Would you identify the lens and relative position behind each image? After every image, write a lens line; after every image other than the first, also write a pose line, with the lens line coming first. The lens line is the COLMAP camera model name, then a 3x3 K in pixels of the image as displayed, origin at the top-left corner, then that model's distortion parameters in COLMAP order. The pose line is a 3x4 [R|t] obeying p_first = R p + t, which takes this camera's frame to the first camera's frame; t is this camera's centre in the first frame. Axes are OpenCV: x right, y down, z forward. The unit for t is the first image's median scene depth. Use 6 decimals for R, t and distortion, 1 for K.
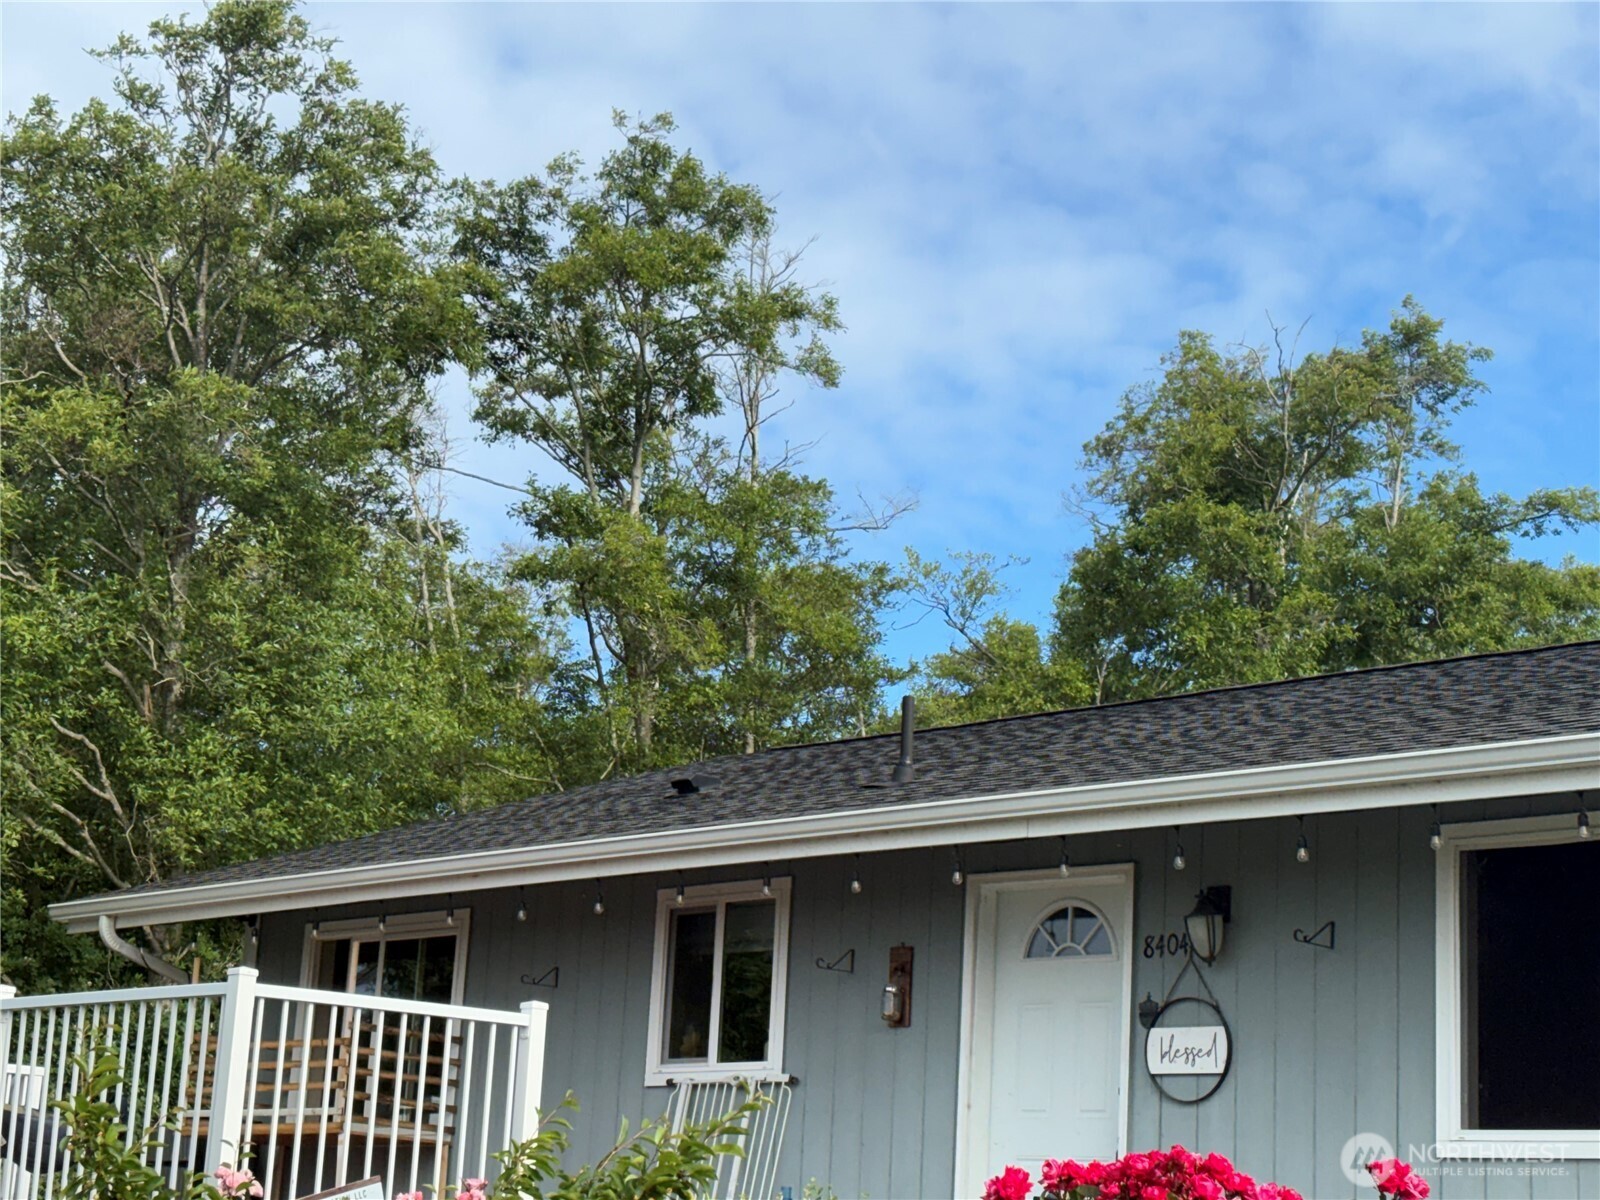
lens RADIAL K [[2811.7, 0, 743.4], [0, 2811.7, 633.5], [0, 0, 1]] dist [0.334333, -1.731816]
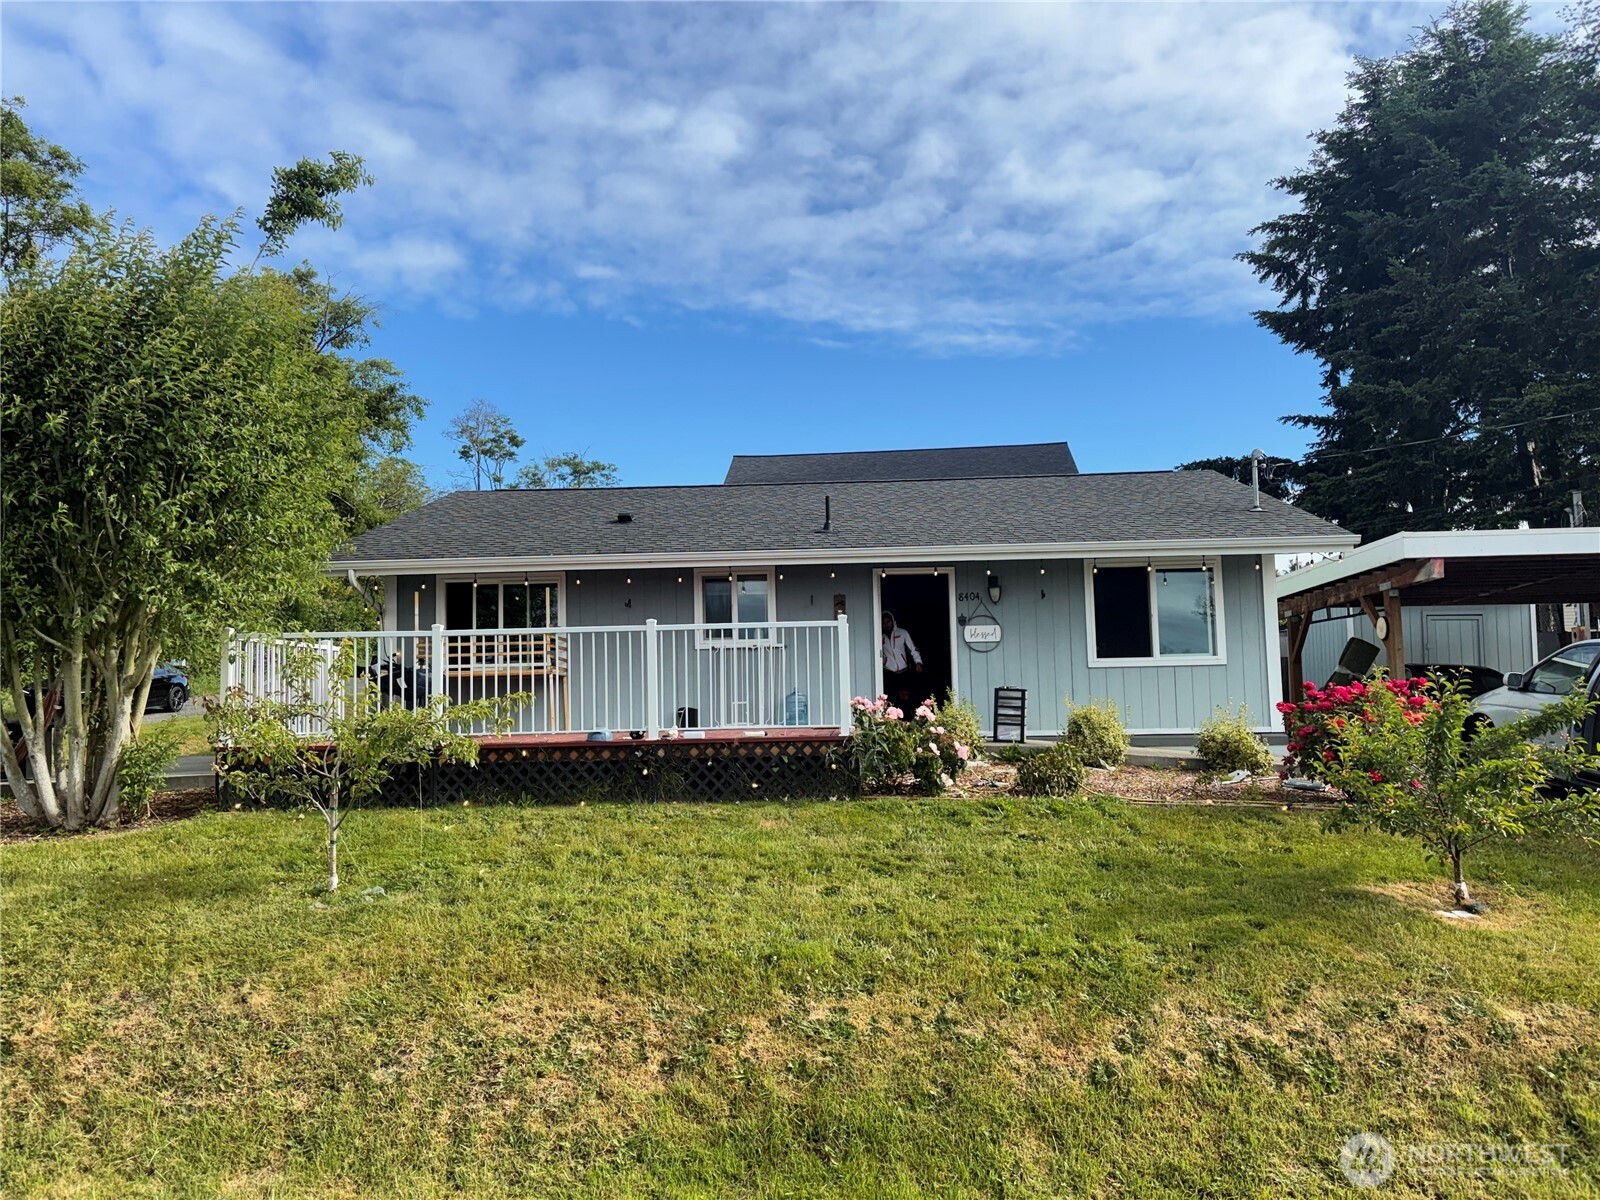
lens RADIAL K [[1200.1, 0, 792.3], [0, 1200.1, 609.8], [0, 0, 1]] dist [0.090011, -0.084357]
pose [[0.713757, -0.012422, 0.700283, -0.801017], [-0.097115, 0.988429, 0.116516, 0.002119], [-0.693628, -0.151172, 0.704292, 0.288358]]
